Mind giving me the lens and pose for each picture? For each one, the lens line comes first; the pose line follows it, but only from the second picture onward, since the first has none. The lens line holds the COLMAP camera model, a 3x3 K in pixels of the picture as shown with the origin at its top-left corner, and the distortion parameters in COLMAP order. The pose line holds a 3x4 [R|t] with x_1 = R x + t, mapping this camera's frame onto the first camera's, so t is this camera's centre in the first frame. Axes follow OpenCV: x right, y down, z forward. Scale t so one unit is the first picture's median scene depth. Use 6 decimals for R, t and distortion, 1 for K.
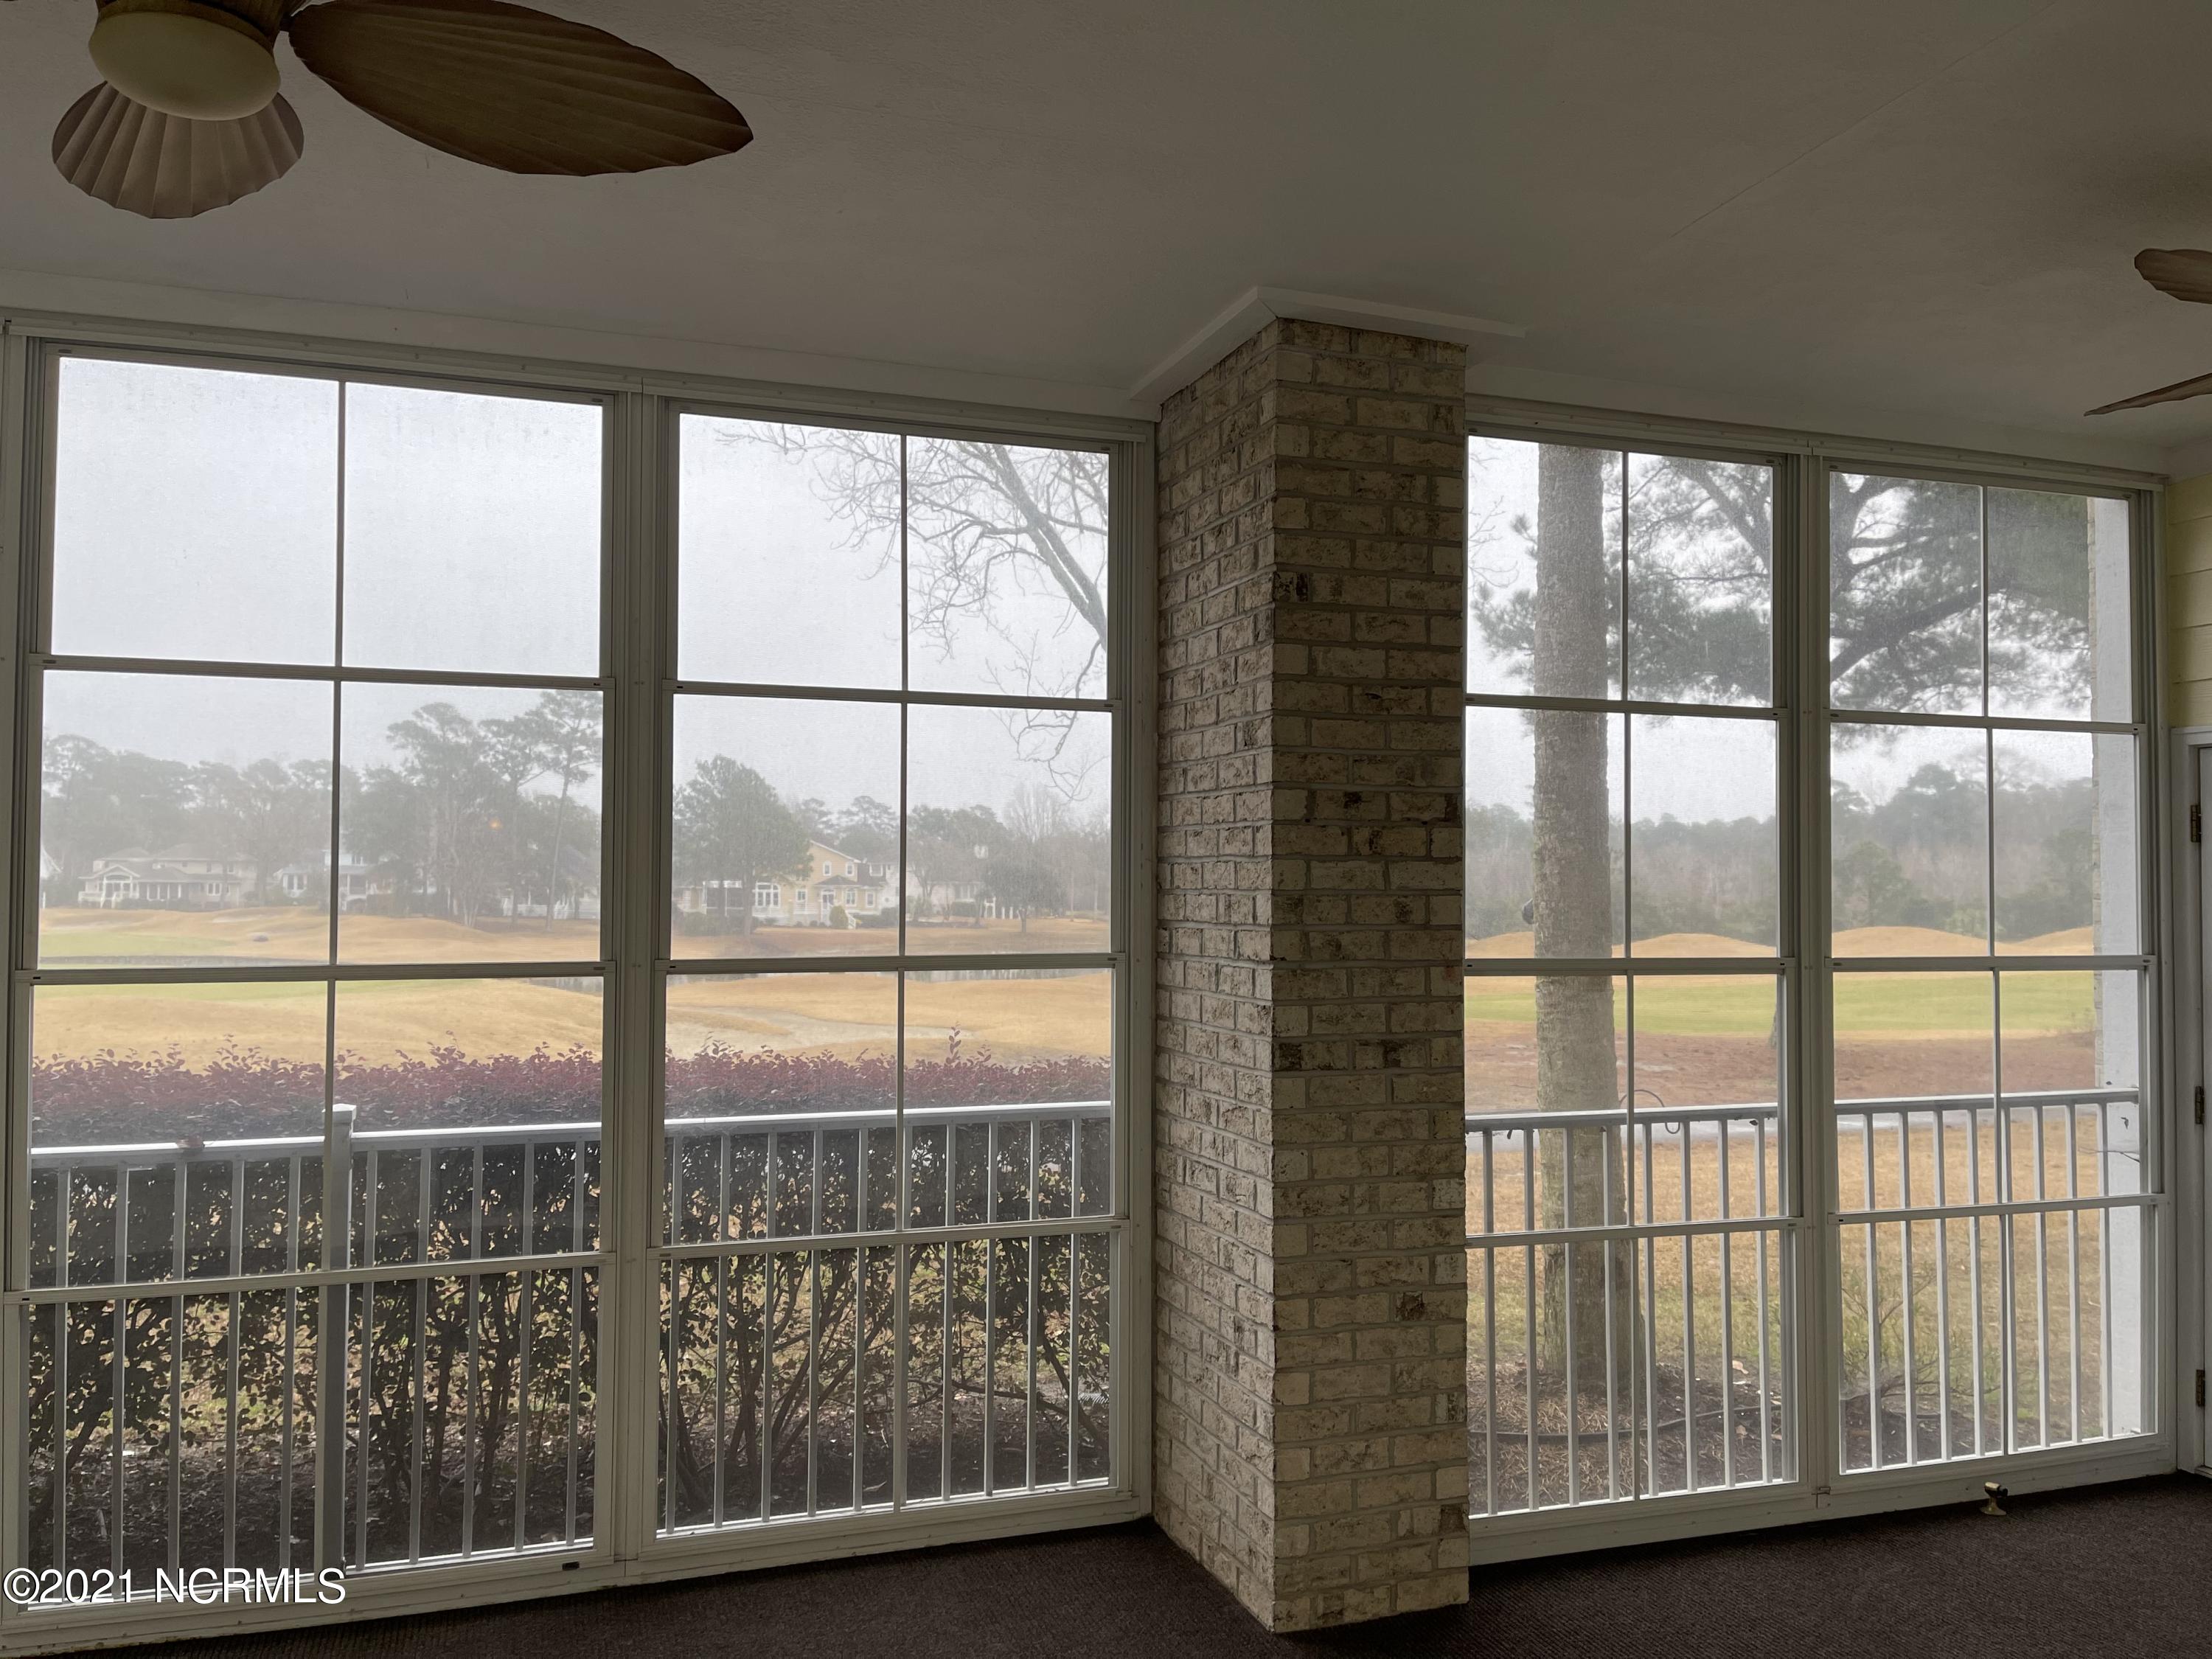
lens RADIAL K [[1729.5, 0, 1101.0], [0, 1729.5, 856.2], [0, 0, 1]] dist [0.067476, -0.084298]
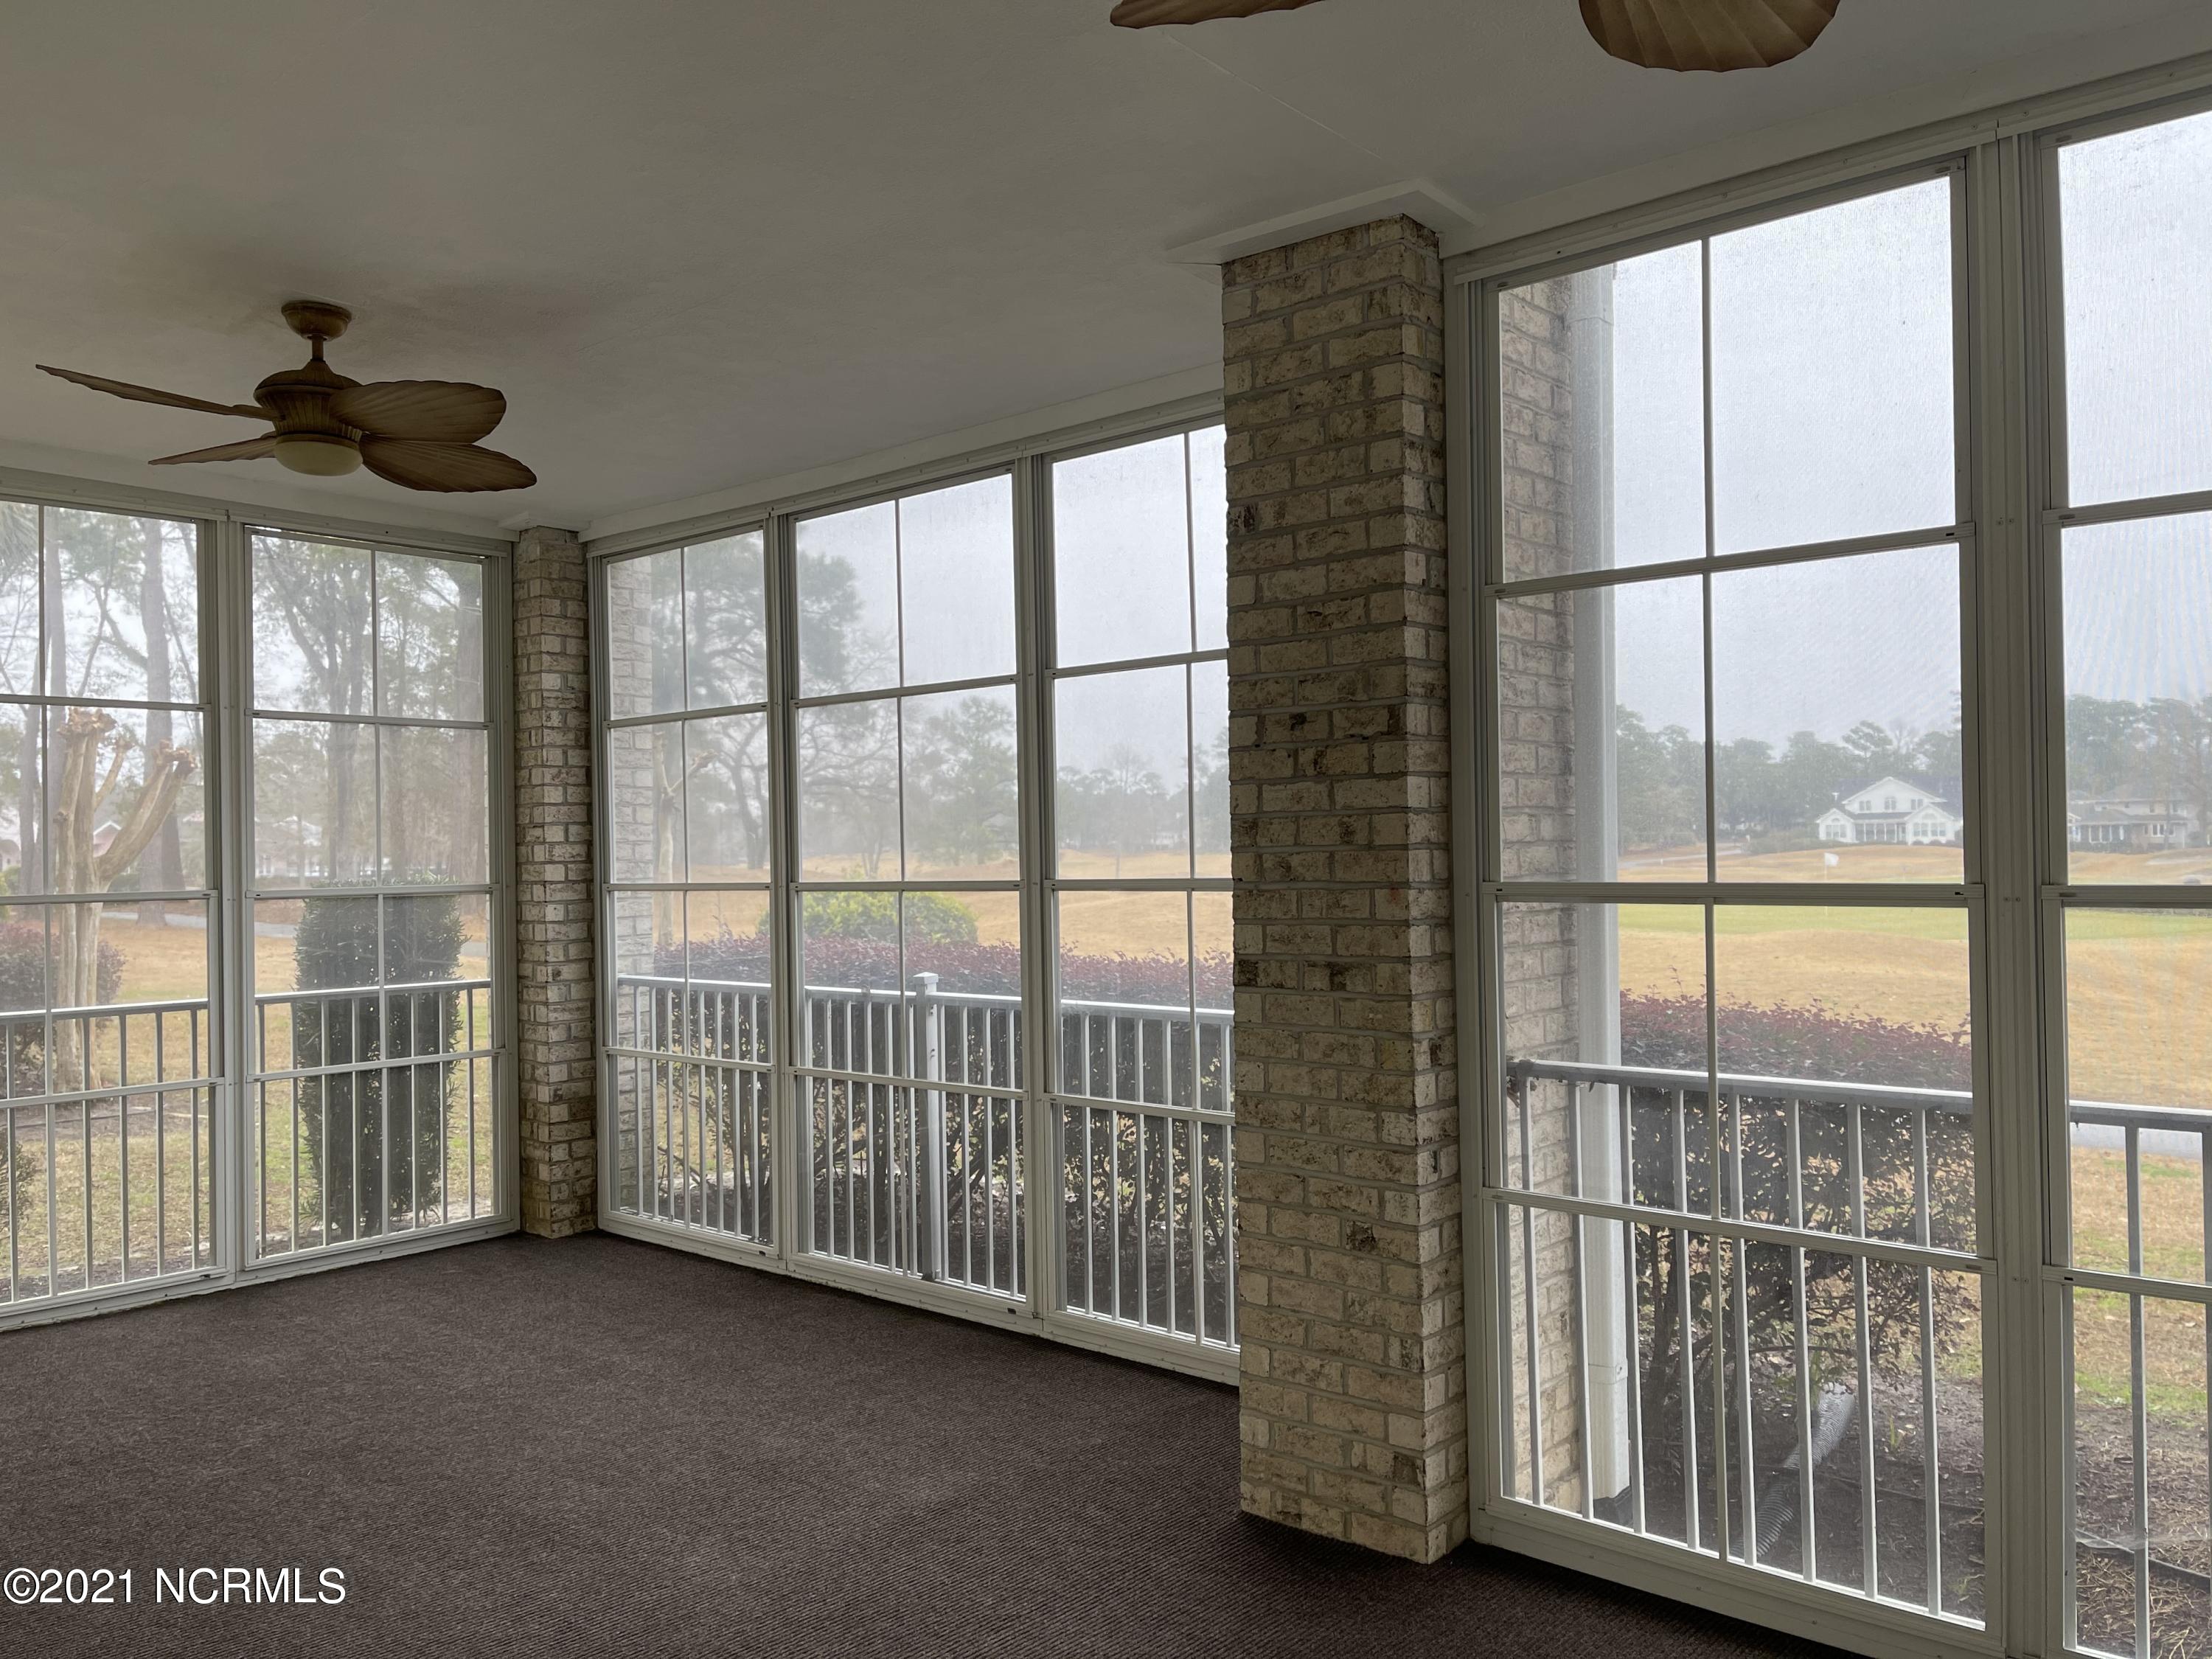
lens RADIAL K [[1729.5, 0, 1092.6], [0, 1729.5, 860.3], [0, 0, 1]] dist [0.067476, -0.084298]
pose [[0.471489, -0.006891, -0.881845, 0.960707], [0.036964, 0.999245, 0.011955, 0.031185], [0.881097, -0.038233, 0.471388, 0.417103]]
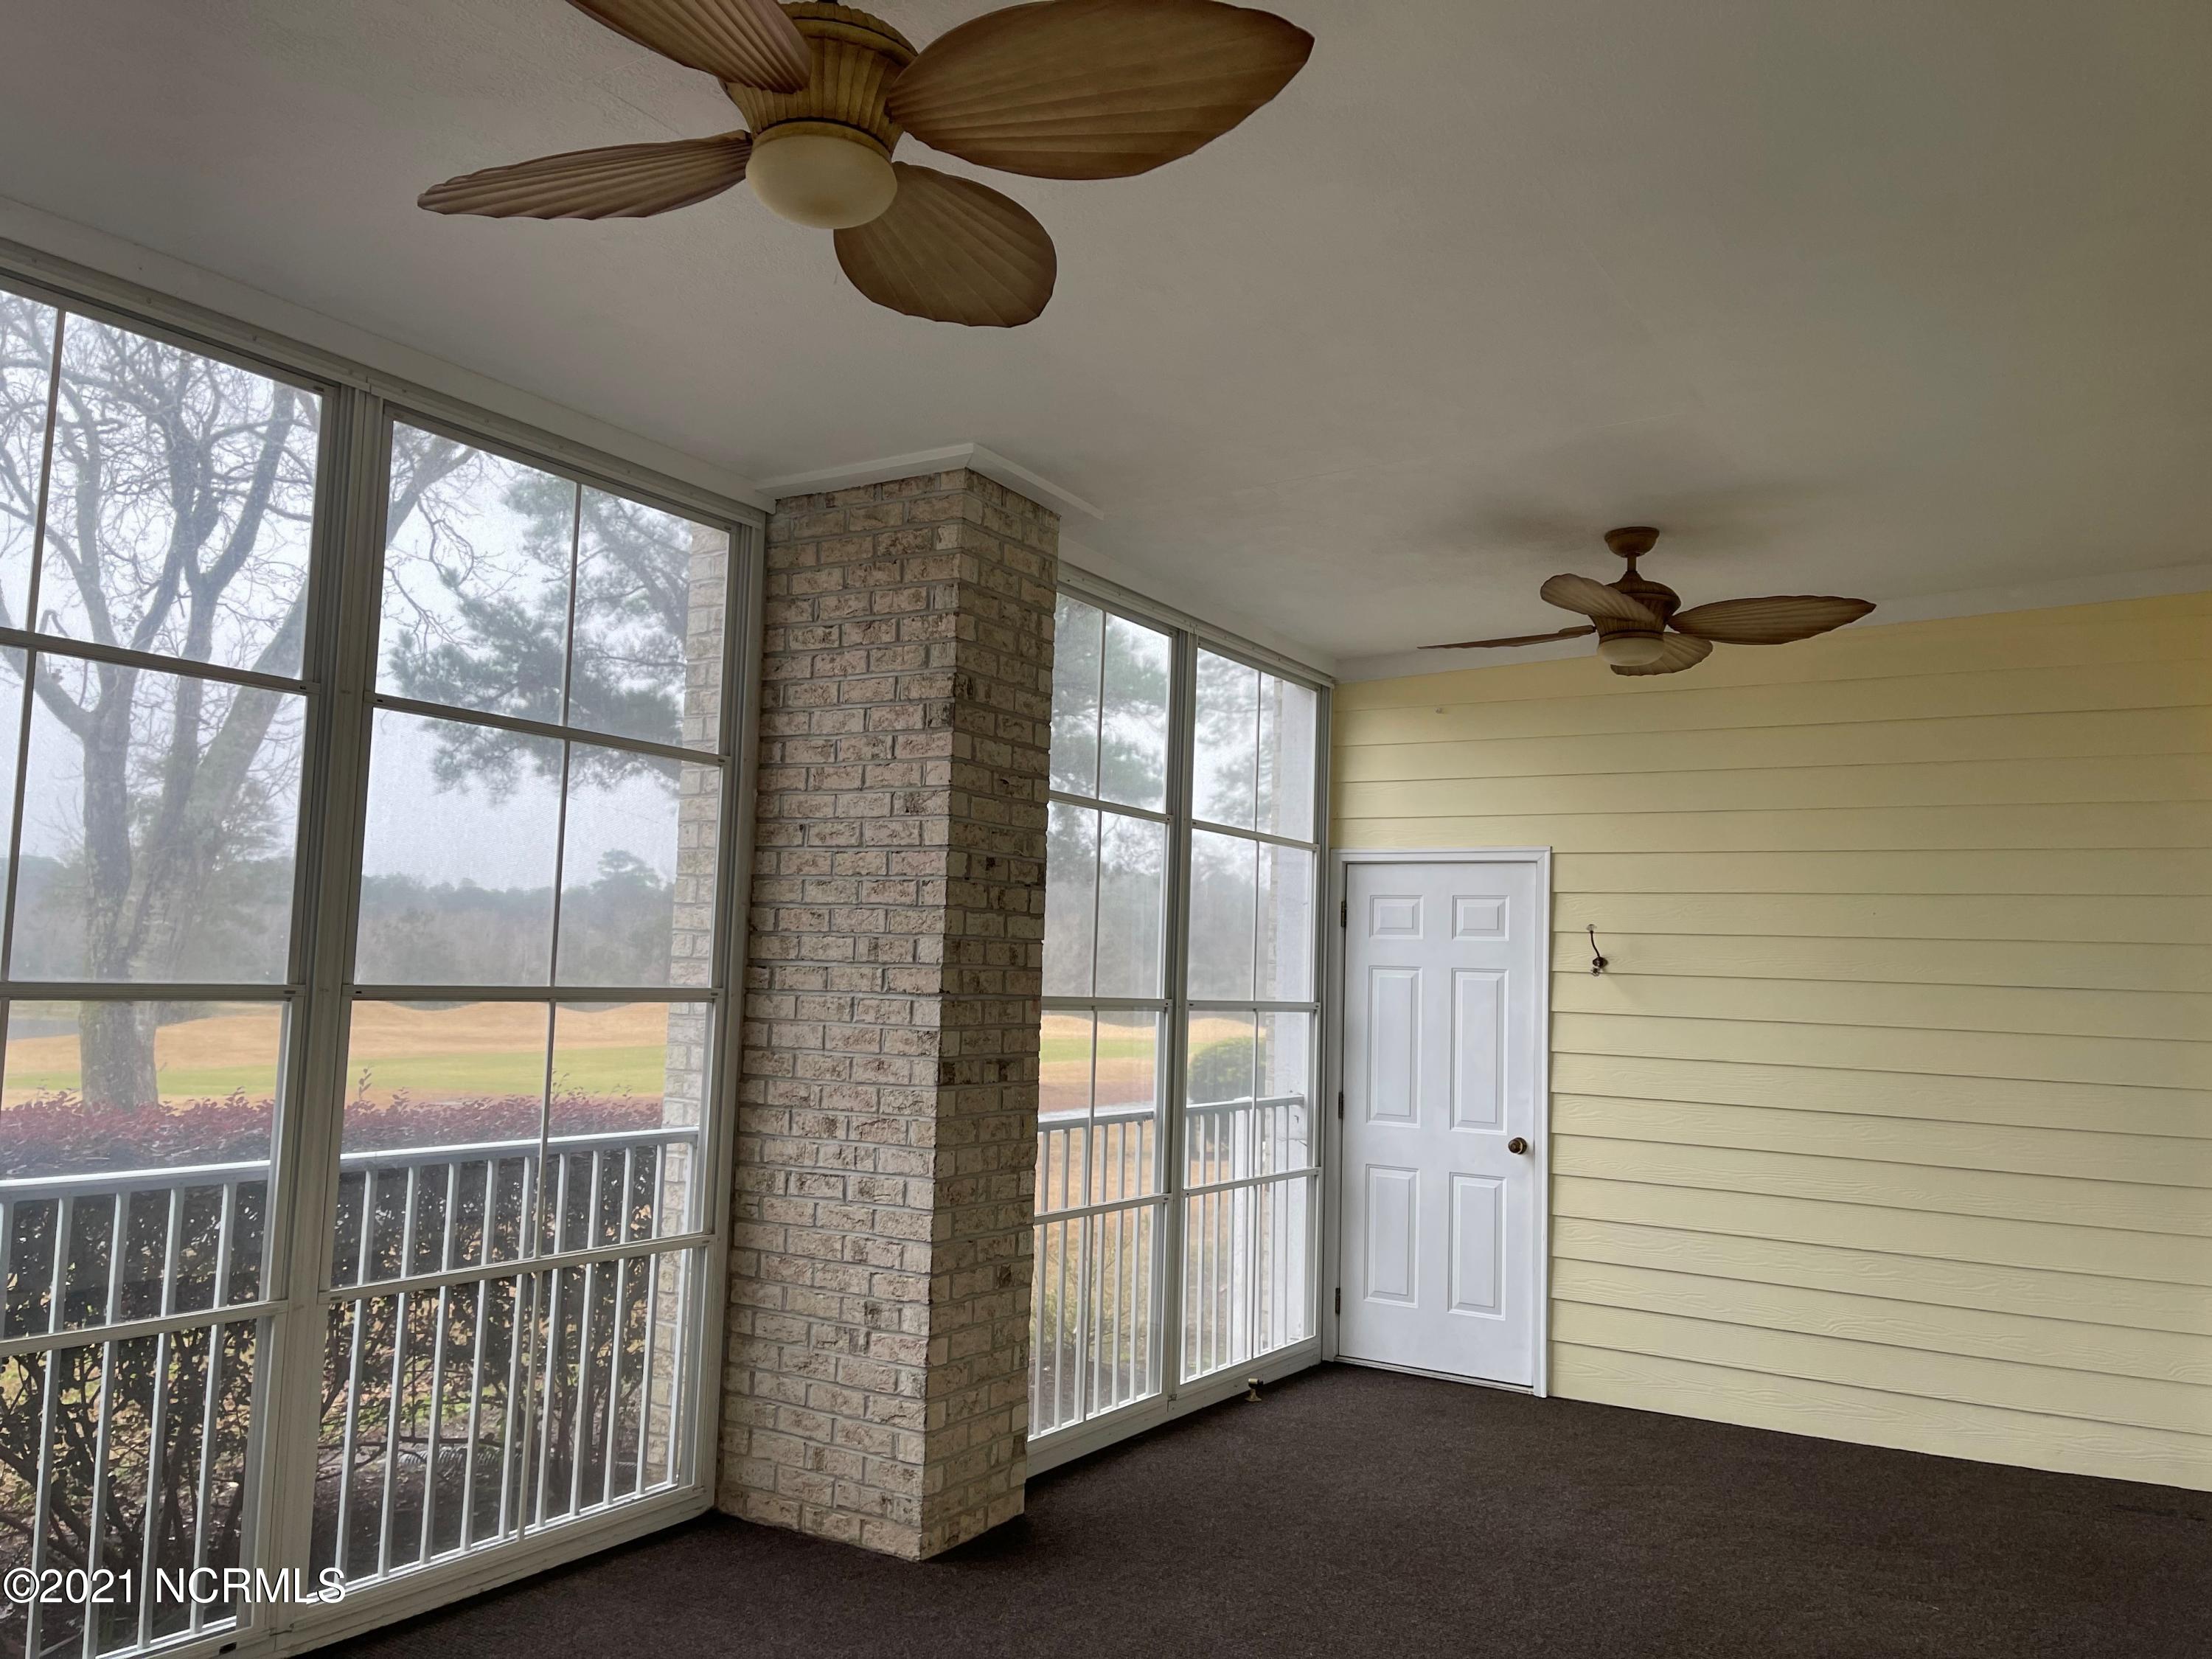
lens RADIAL K [[1729.5, 0, 1151.3], [0, 1729.5, 851.0], [0, 0, 1]] dist [0.067476, -0.084298]
pose [[0.756580, 0.069562, 0.650190, -0.564189], [-0.041701, 0.997434, -0.058188, 0.025107], [-0.652570, 0.016910, 0.757540, -0.008236]]
